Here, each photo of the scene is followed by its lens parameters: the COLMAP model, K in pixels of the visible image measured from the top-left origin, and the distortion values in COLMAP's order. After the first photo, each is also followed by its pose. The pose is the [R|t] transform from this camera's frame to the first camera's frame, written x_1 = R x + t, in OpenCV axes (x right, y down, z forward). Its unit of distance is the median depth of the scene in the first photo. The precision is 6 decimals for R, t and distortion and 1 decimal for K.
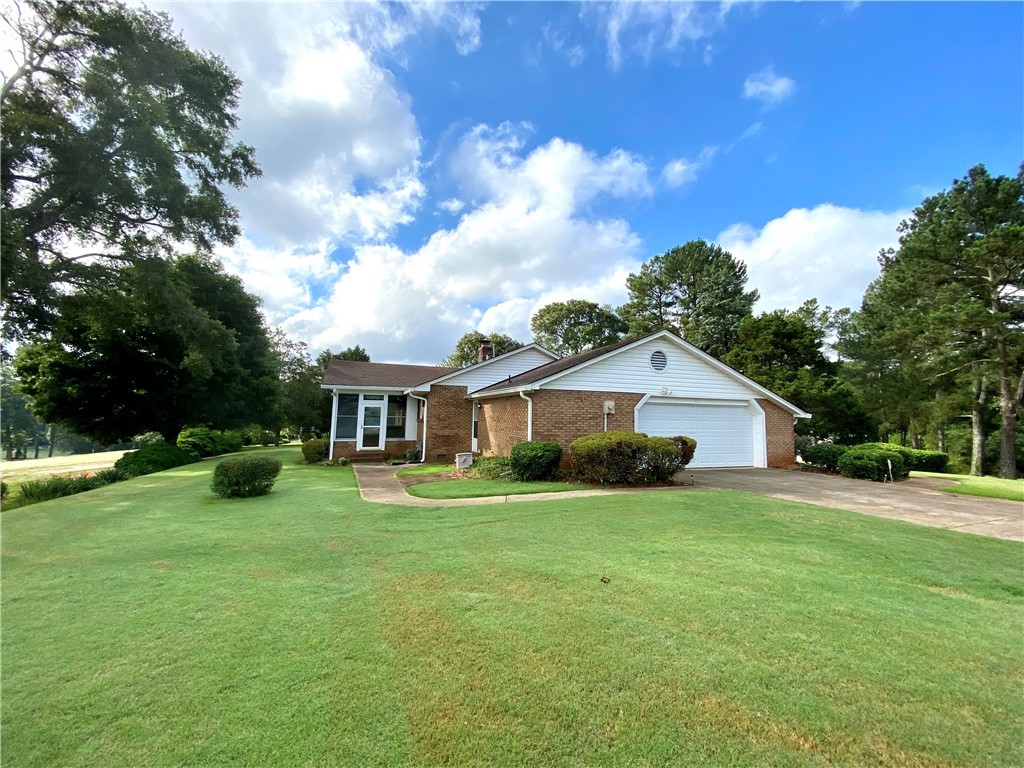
lens RADIAL K [[423.9, 0, 512.0], [0, 423.9, 384.0], [0, 0, 1]] dist [-0.001660, -0.014002]
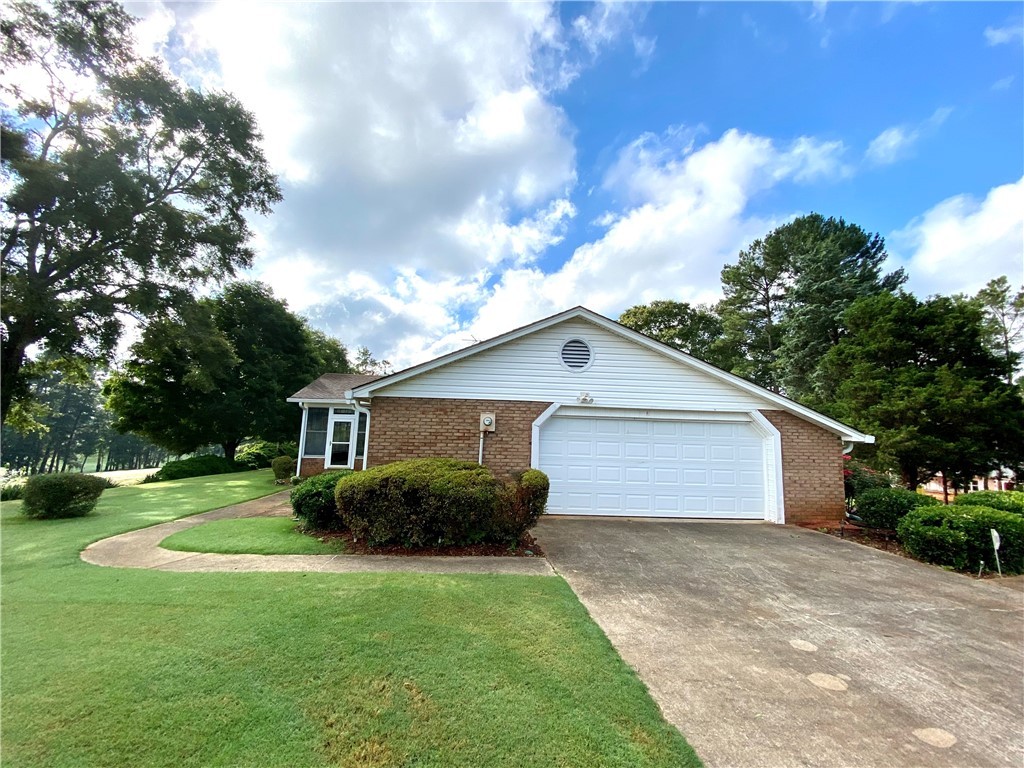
lens RADIAL K [[423.9, 0, 512.0], [0, 423.9, 384.0], [0, 0, 1]] dist [-0.001660, -0.014002]
pose [[0.957250, -0.021343, -0.288475, 0.230163], [0.010442, 0.999174, -0.039276, 0.009599], [0.289075, 0.034585, 0.956682, 0.168764]]
